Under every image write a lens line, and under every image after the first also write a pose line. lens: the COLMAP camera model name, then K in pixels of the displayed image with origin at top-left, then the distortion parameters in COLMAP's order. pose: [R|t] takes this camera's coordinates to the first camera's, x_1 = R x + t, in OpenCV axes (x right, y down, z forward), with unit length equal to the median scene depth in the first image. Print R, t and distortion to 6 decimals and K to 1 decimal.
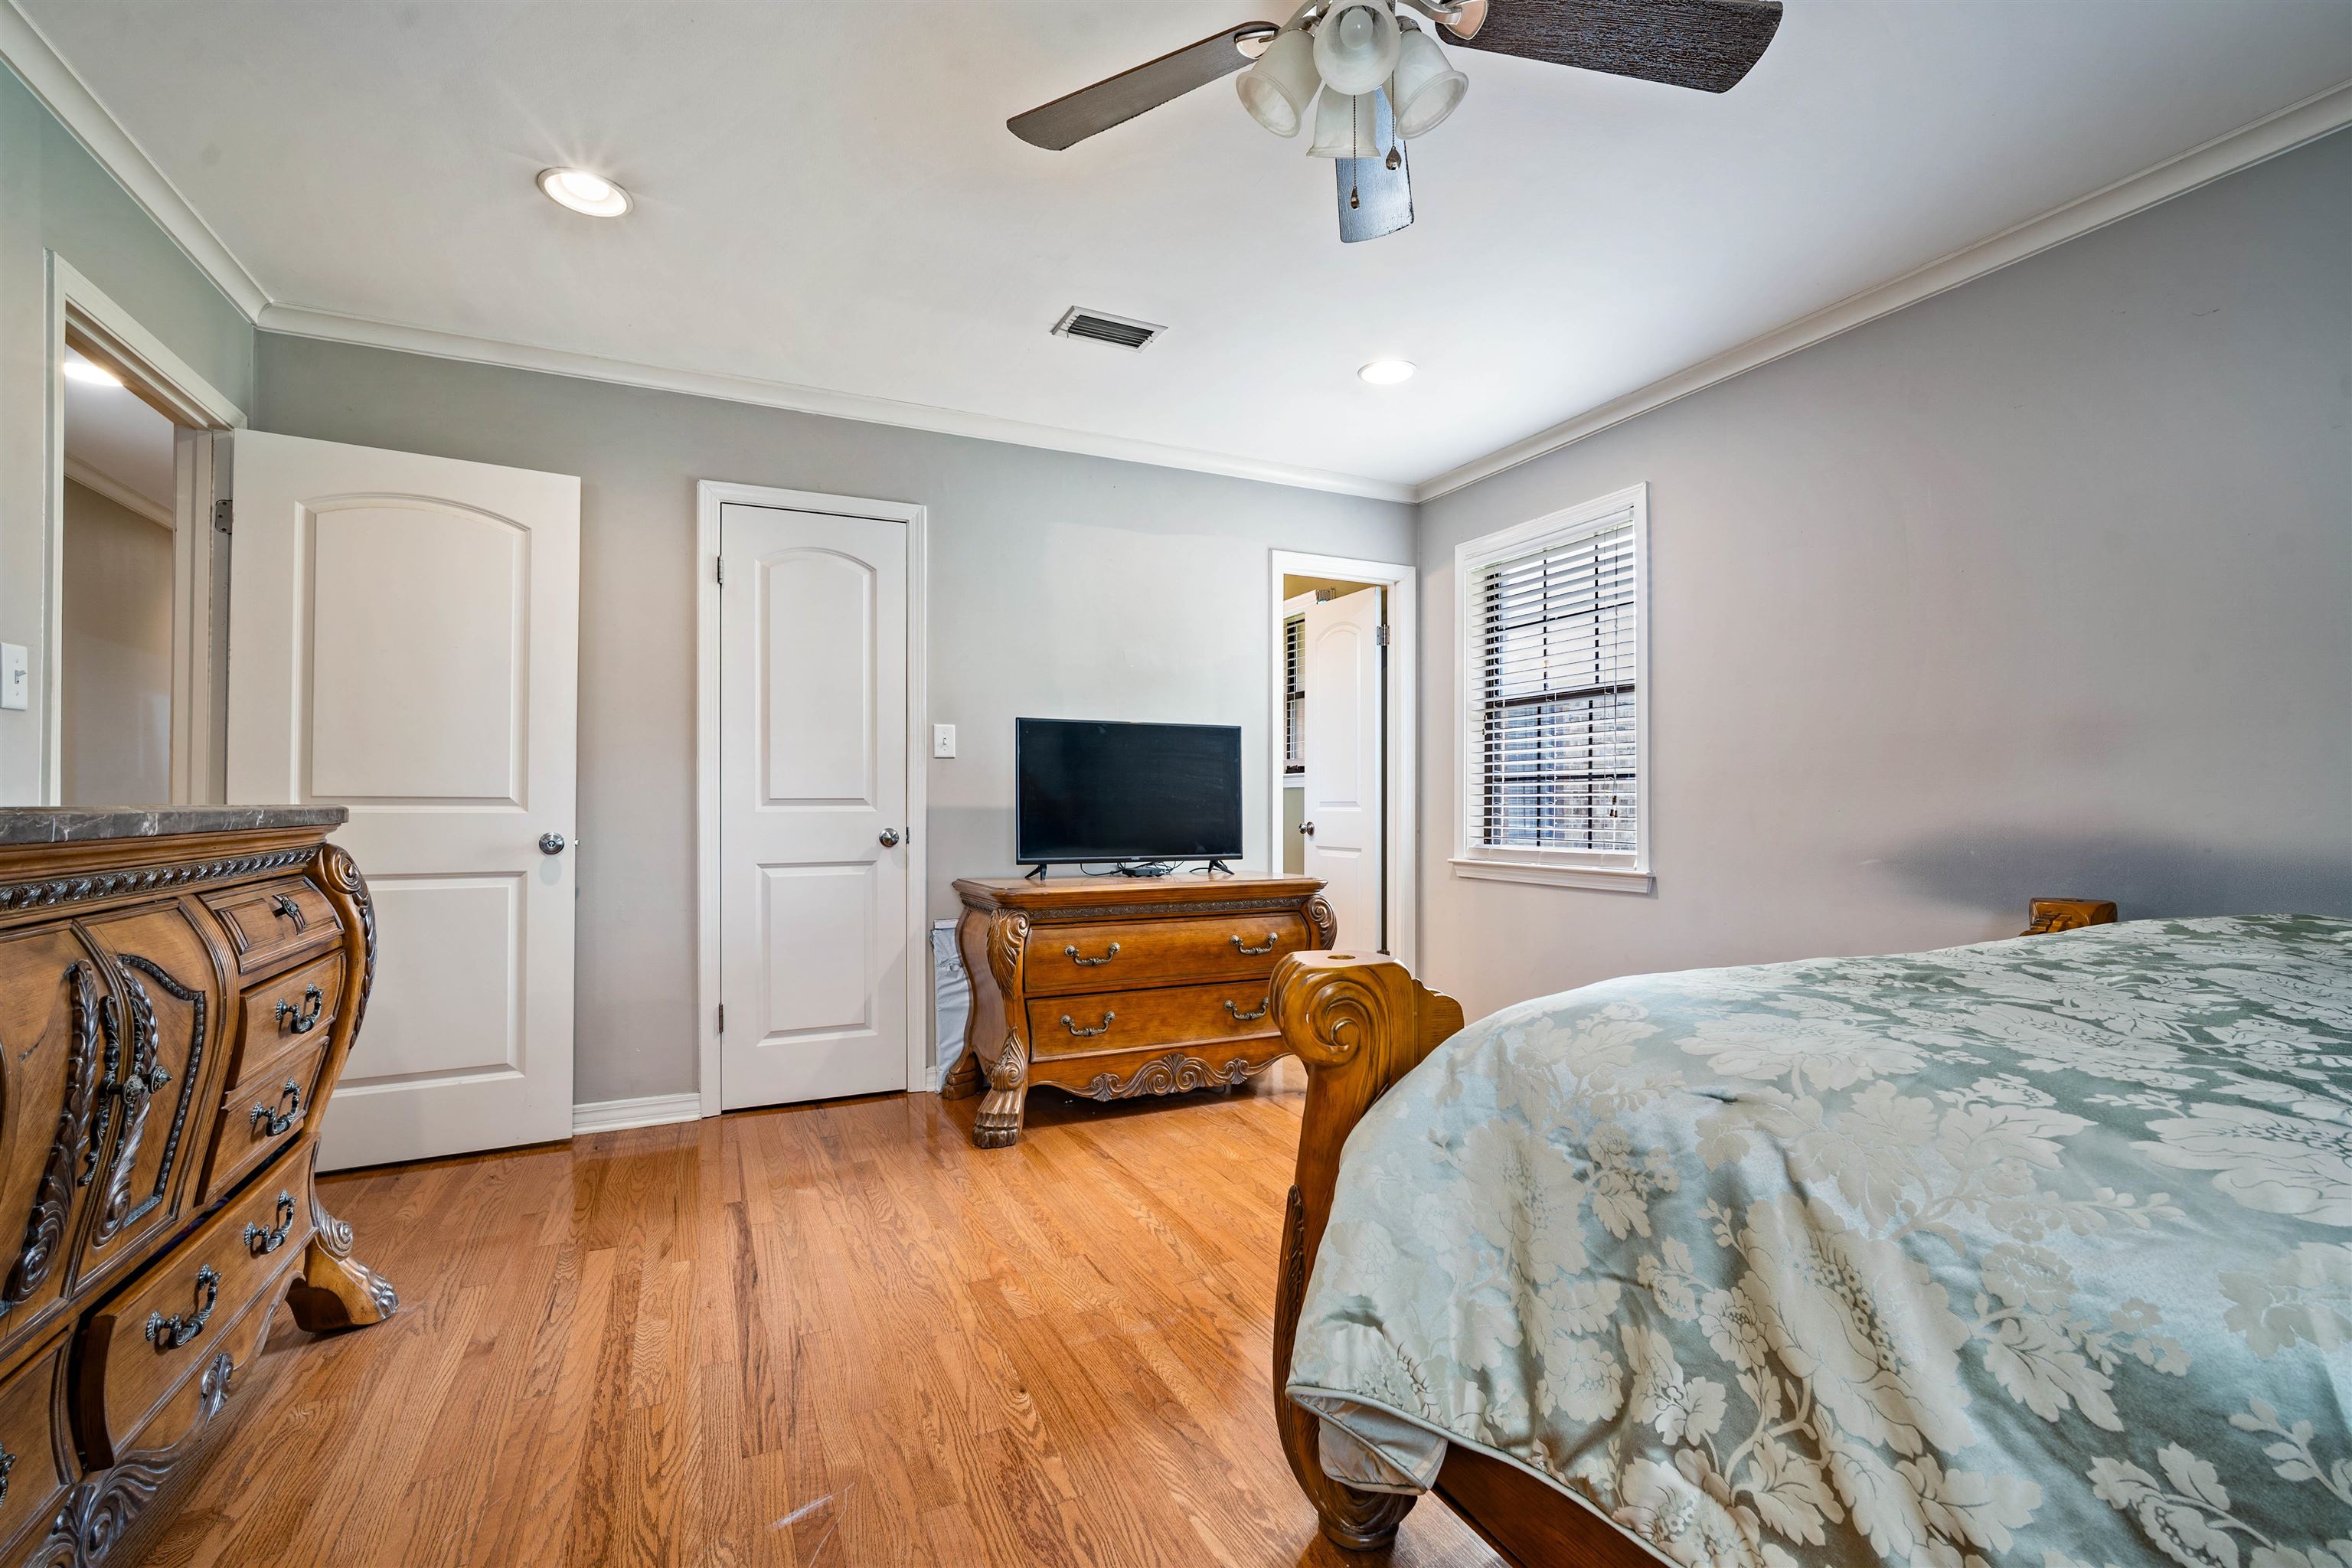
lens RADIAL K [[1019.1, 0, 1176.0], [0, 1019.1, 795.5], [0, 0, 1]] dist [-0.004619, 0.000228]
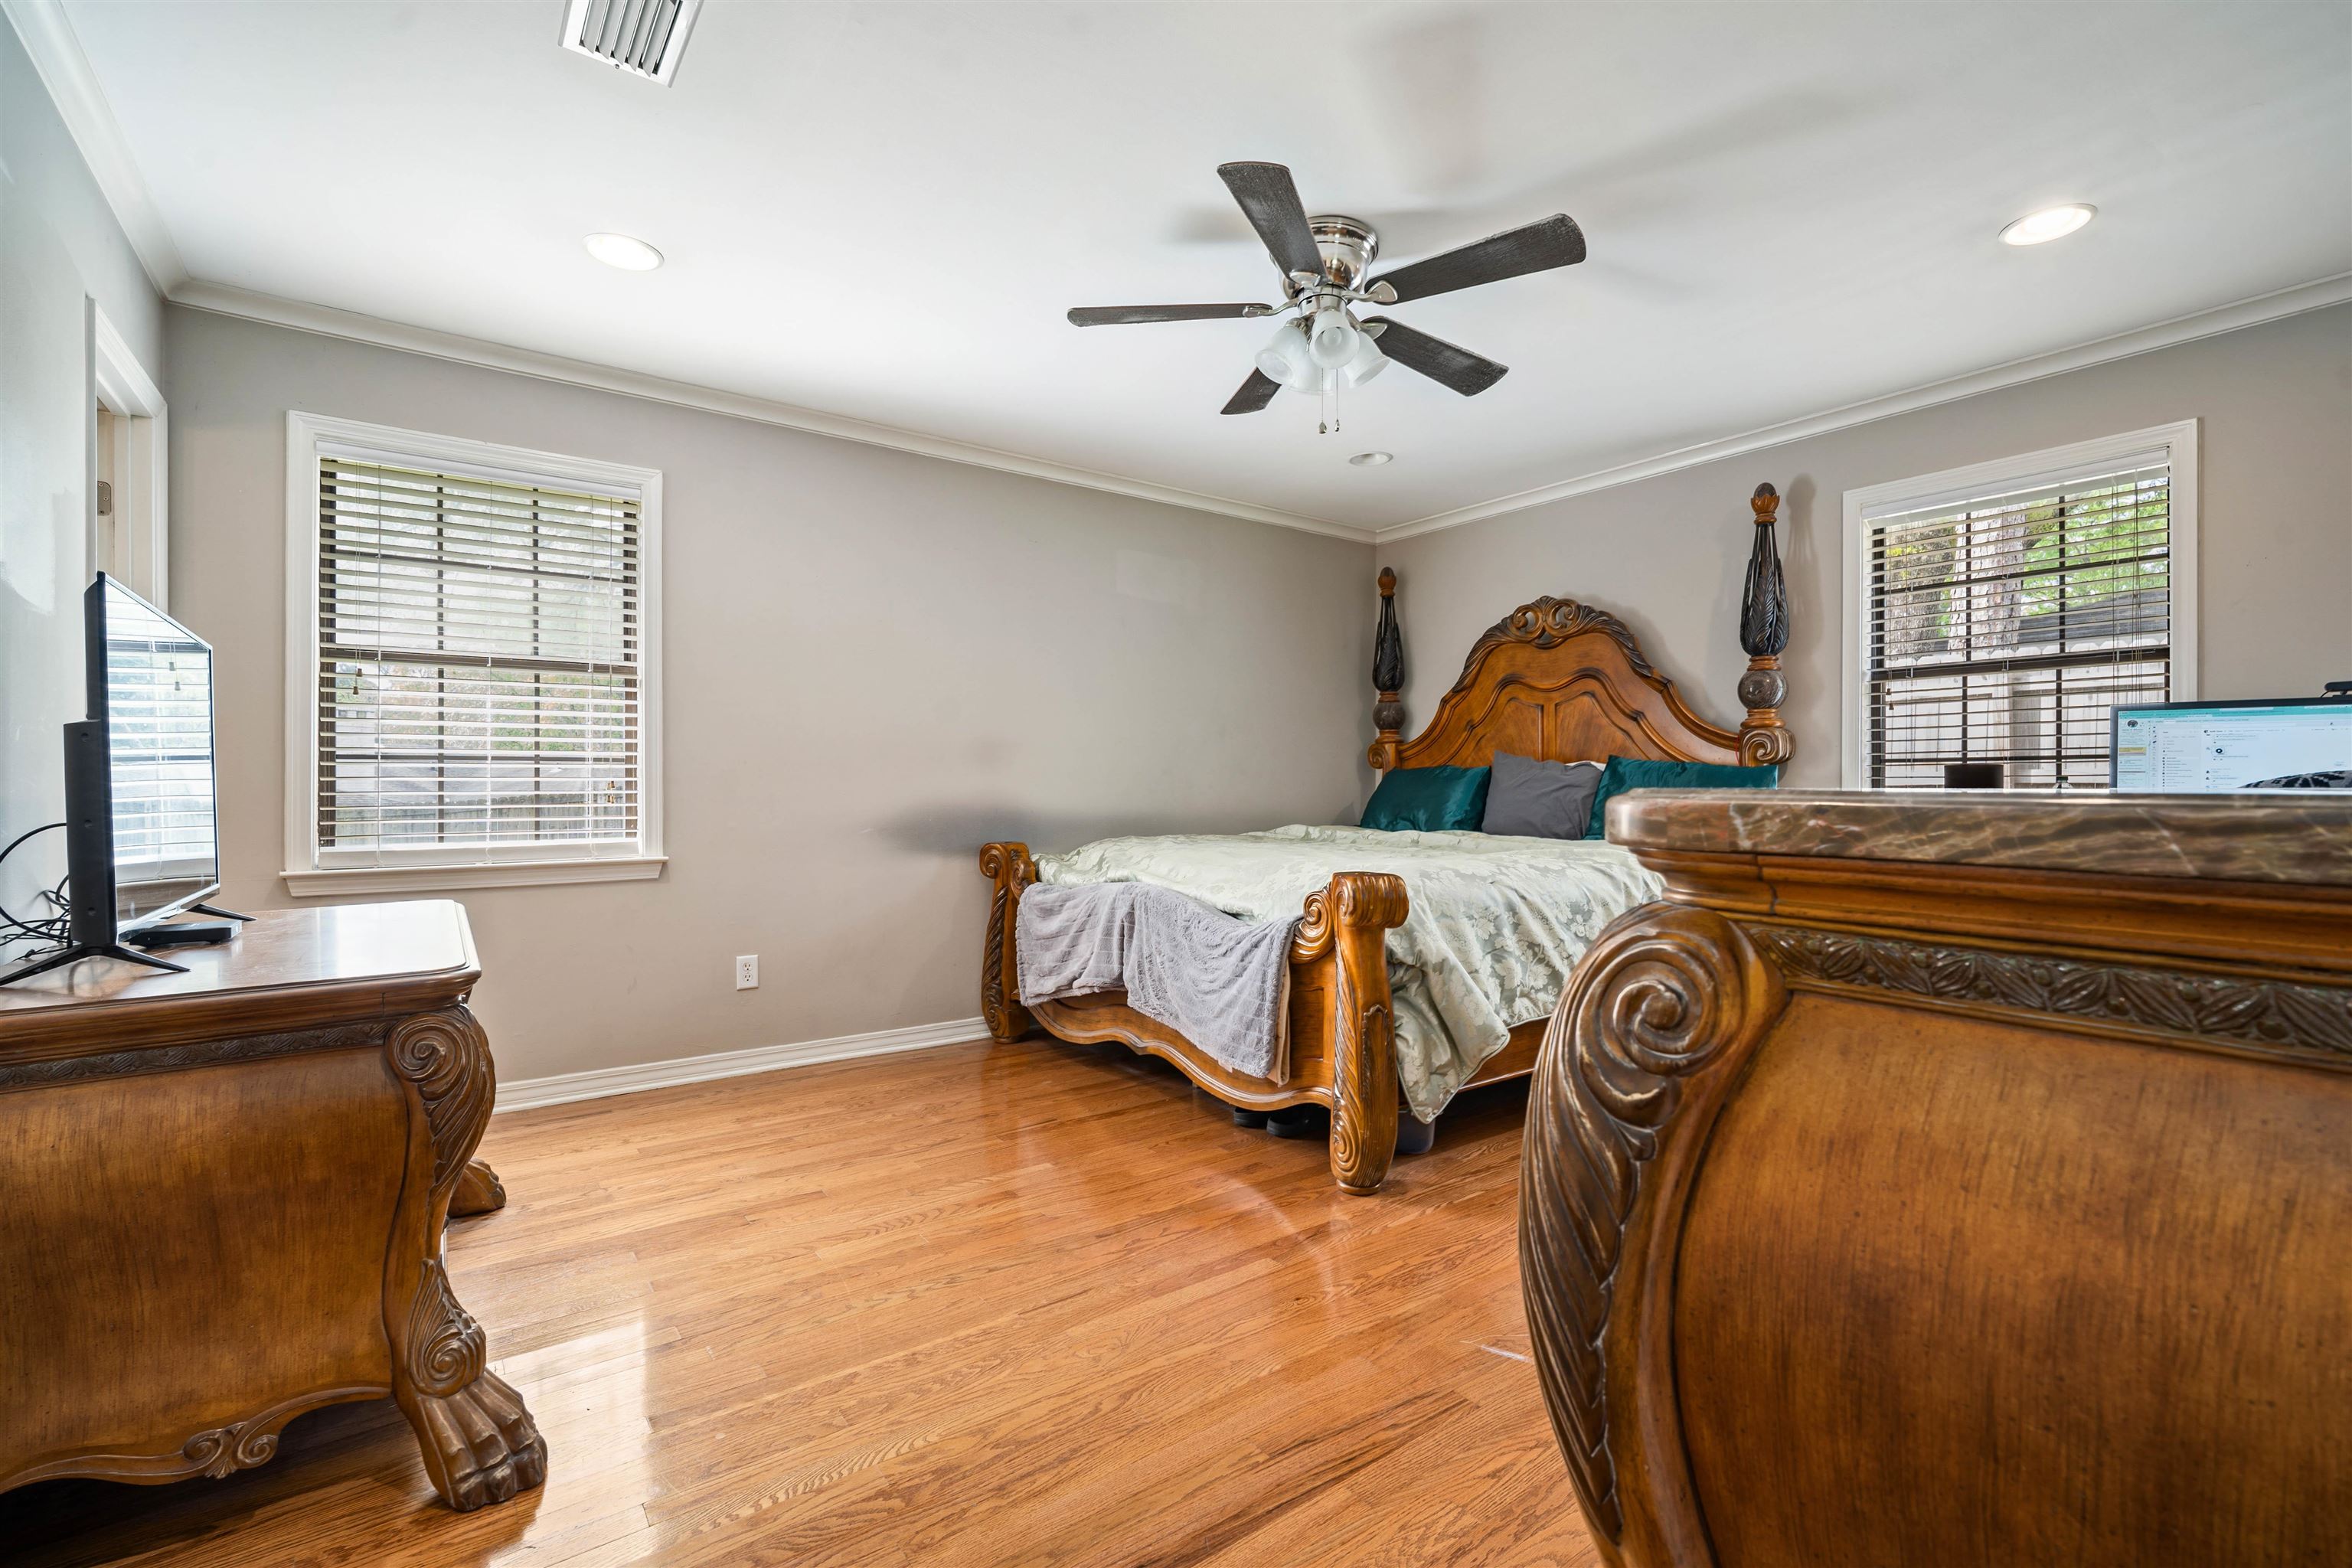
lens RADIAL K [[1019.1, 0, 1176.0], [0, 1019.1, 795.5], [0, 0, 1]] dist [-0.004619, 0.000228]
pose [[-0.184652, -0.002402, 0.982801, -0.587566], [-0.007177, 0.999974, 0.001095, 0.008320], [-0.982778, -0.006852, -0.184665, 0.631193]]
